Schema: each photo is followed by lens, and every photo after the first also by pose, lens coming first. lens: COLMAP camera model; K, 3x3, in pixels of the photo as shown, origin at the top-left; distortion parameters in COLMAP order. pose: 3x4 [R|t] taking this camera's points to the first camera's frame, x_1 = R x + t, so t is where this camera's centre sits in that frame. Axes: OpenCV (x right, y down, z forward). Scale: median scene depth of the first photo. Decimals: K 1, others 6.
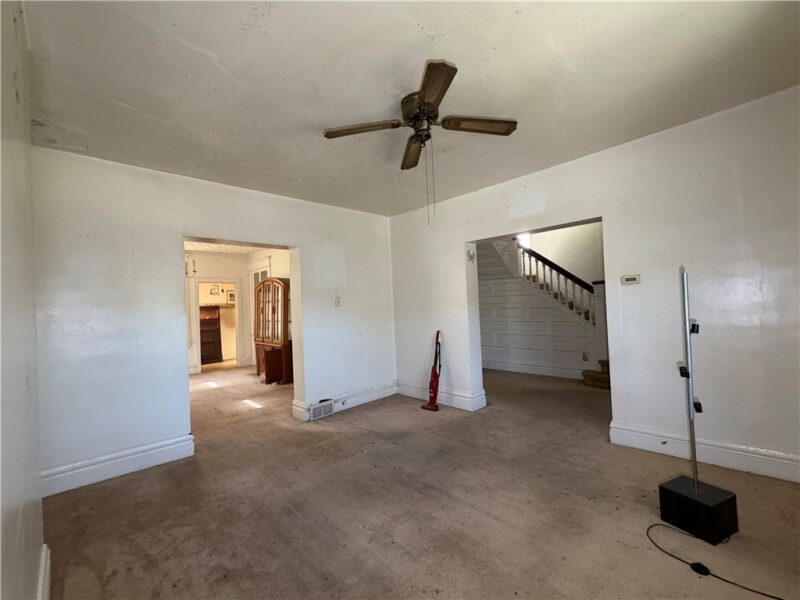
lens RADIAL K [[338.1, 0, 398.2], [0, 338.1, 301.1], [0, 0, 1]] dist [0.004613, 0.000420]
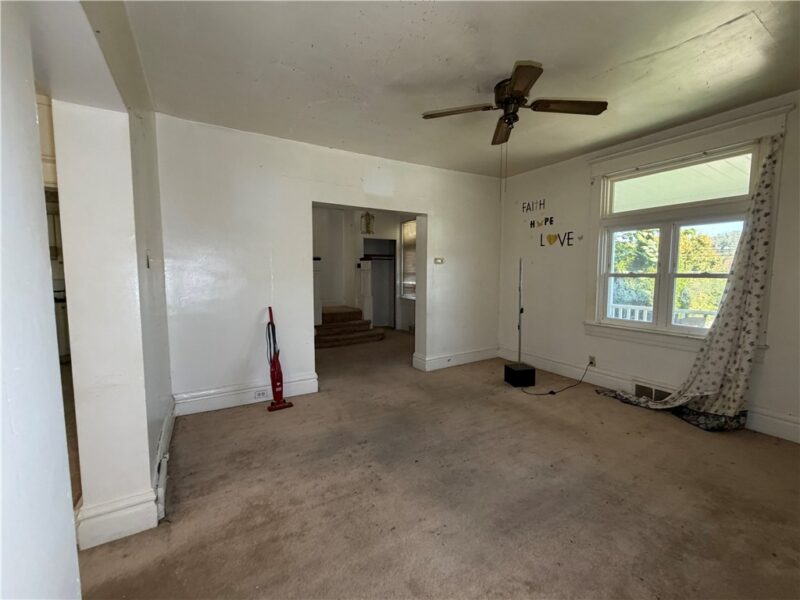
lens RADIAL K [[338.1, 0, 397.1], [0, 338.1, 300.0], [0, 0, 1]] dist [0.004613, 0.000420]
pose [[0.236976, -0.041305, 0.970637, -0.778112], [-0.022502, 0.998594, 0.047989, 0.039785], [-0.971255, -0.033214, 0.235713, 0.755597]]
